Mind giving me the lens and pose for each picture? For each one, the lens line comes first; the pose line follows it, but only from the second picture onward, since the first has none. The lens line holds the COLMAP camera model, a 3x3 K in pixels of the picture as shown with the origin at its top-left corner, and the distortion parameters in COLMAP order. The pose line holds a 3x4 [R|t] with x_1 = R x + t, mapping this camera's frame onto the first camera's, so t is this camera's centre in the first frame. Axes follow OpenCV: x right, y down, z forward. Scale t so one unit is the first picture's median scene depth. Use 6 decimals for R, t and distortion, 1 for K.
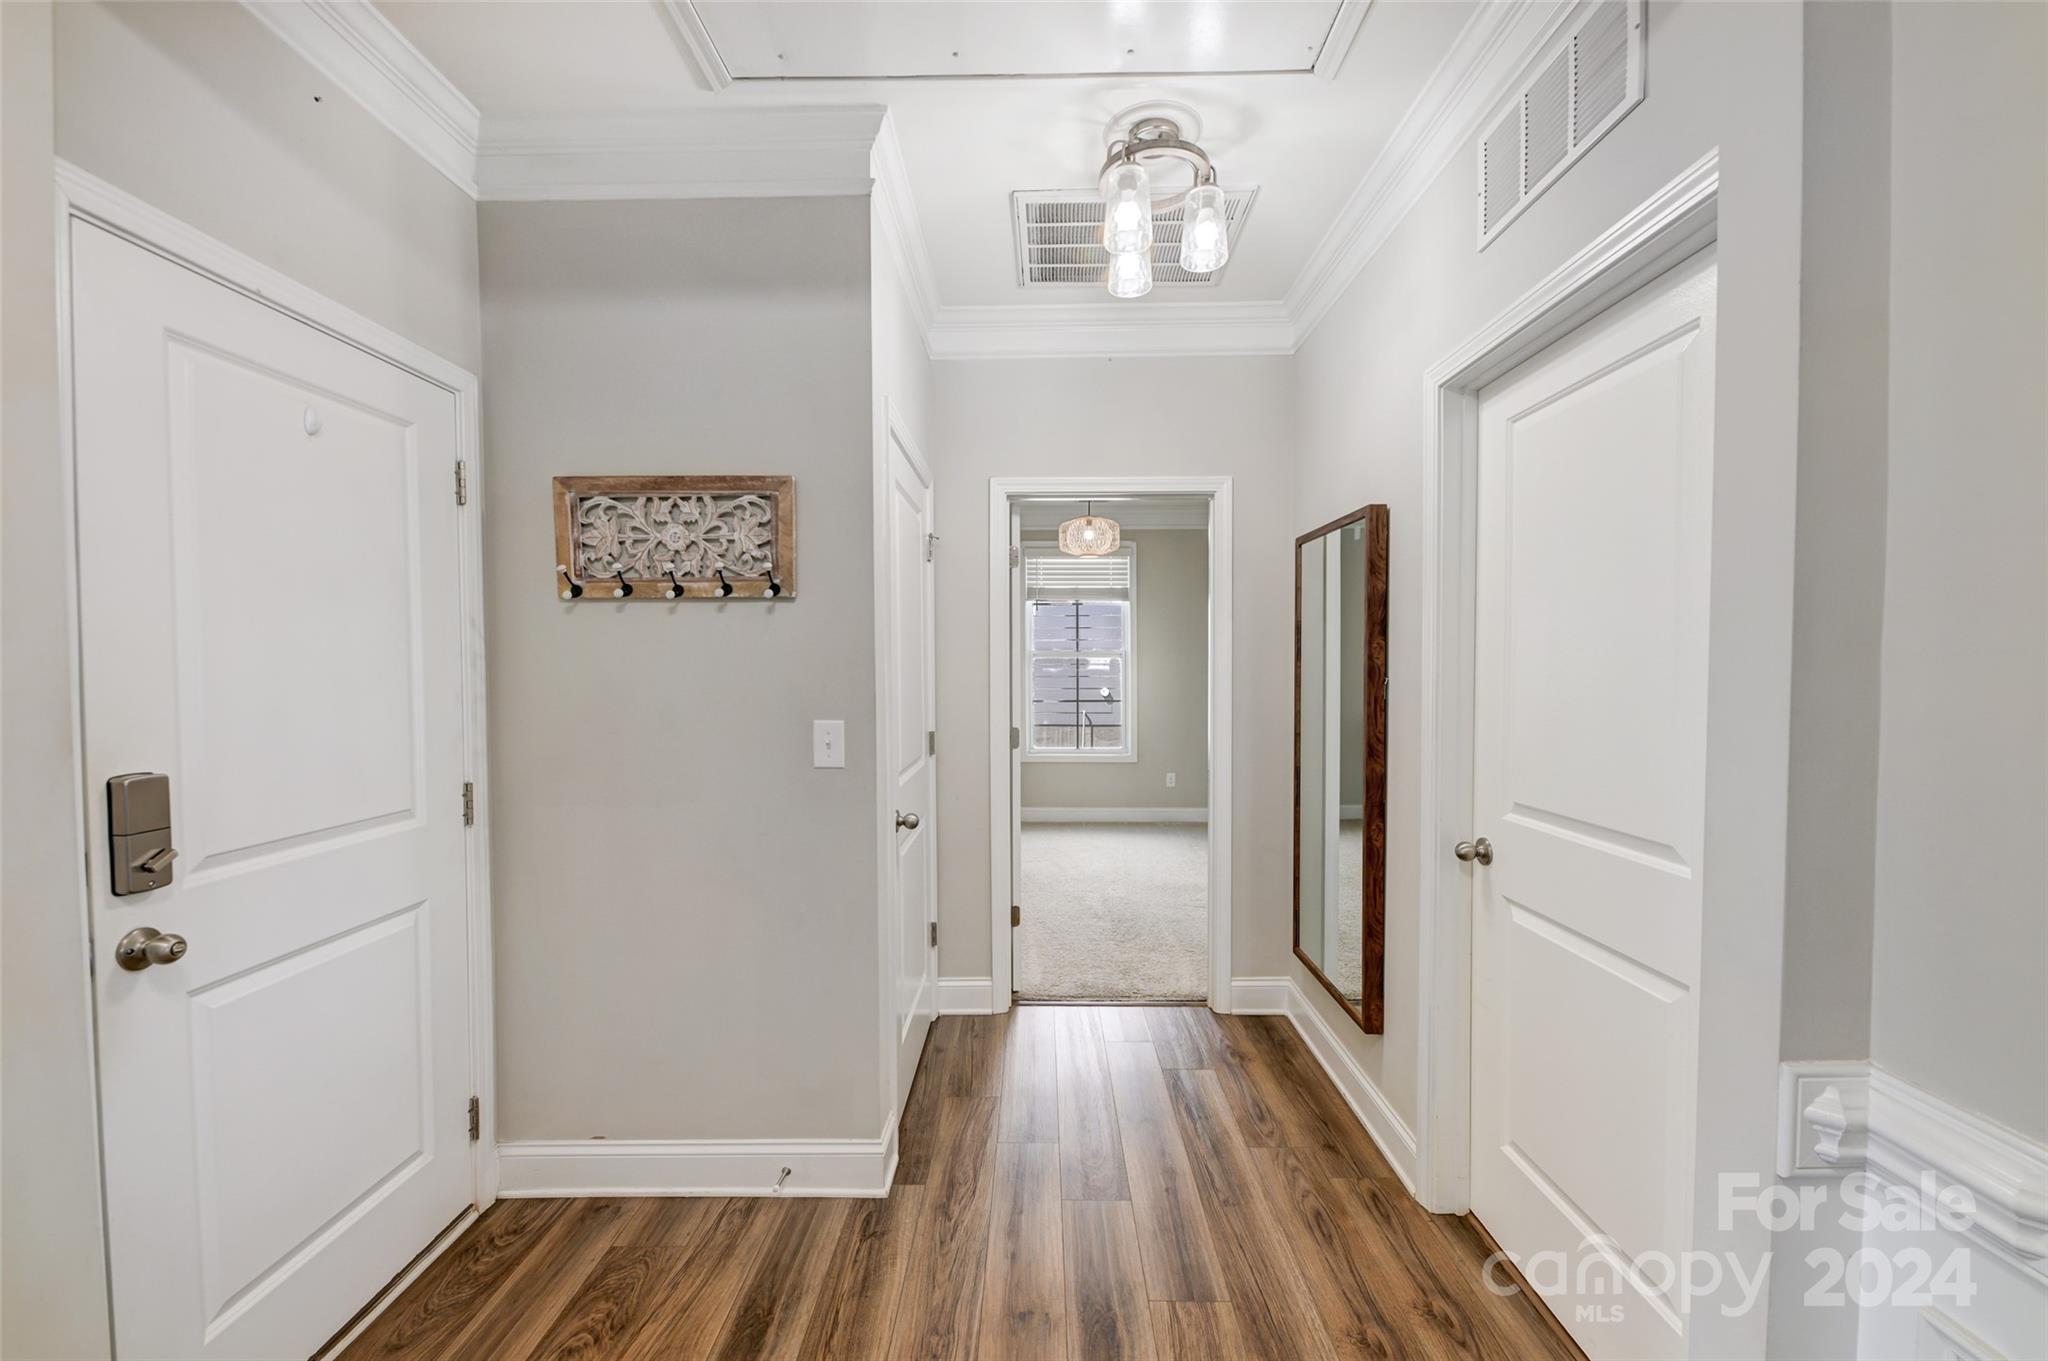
lens RADIAL K [[811.8, 0, 1026.9], [0, 811.8, 688.8], [0, 0, 1]] dist [0.004976, -0.005195]
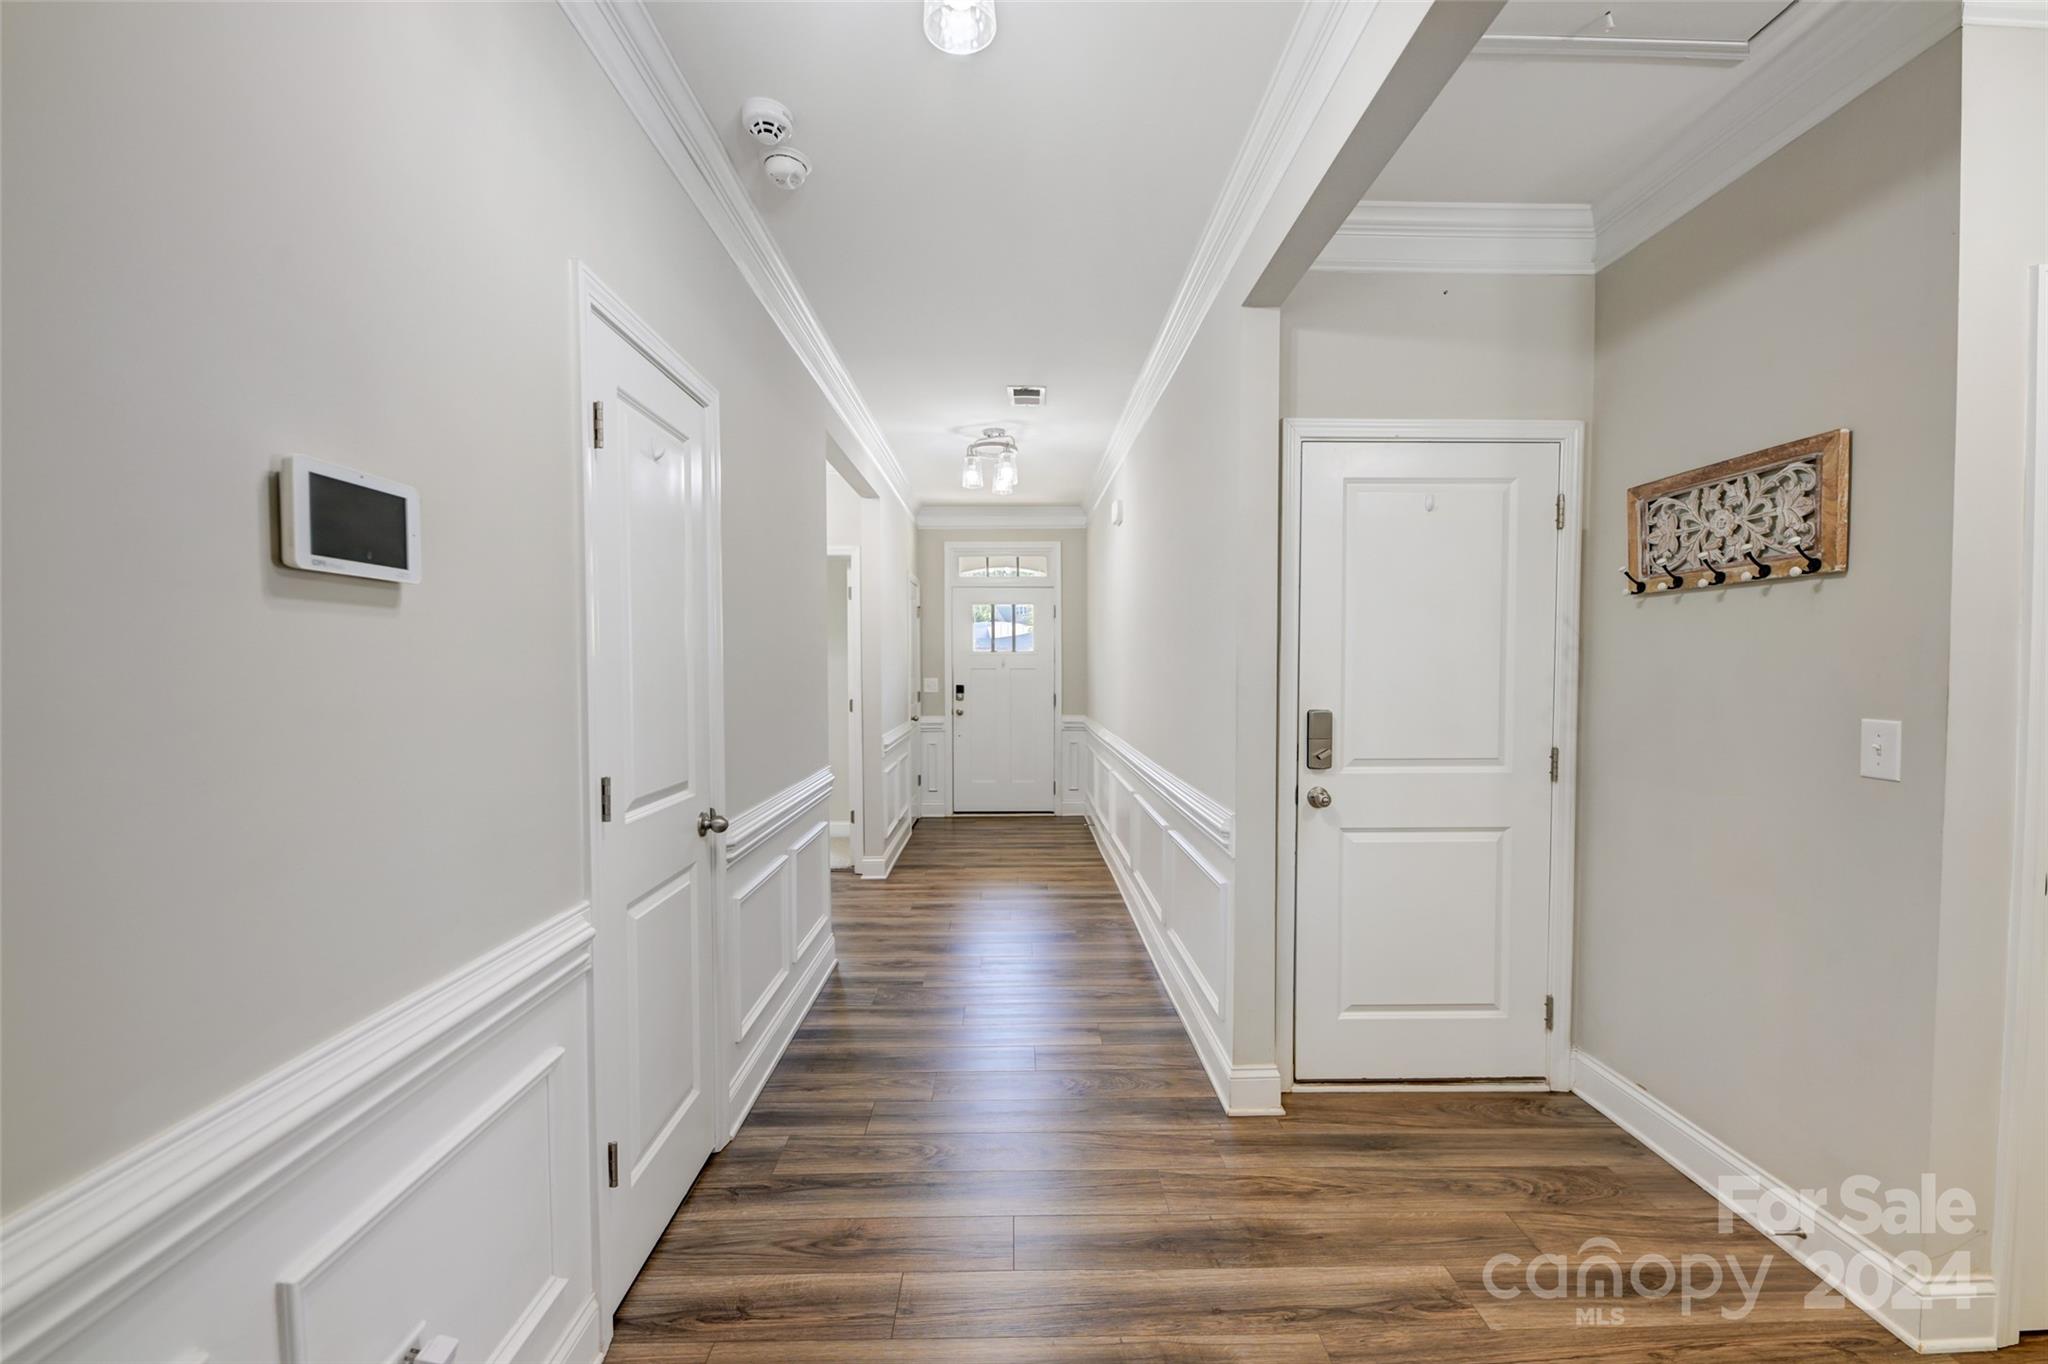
lens RADIAL K [[811.8, 0, 1026.9], [0, 811.8, 690.3], [0, 0, 1]] dist [0.004976, -0.005195]
pose [[0.028248, 0.034046, -0.999021, 0.539534], [-0.027622, 0.999065, 0.033266, 0.006365], [0.999219, 0.026656, 0.029162, 0.131382]]
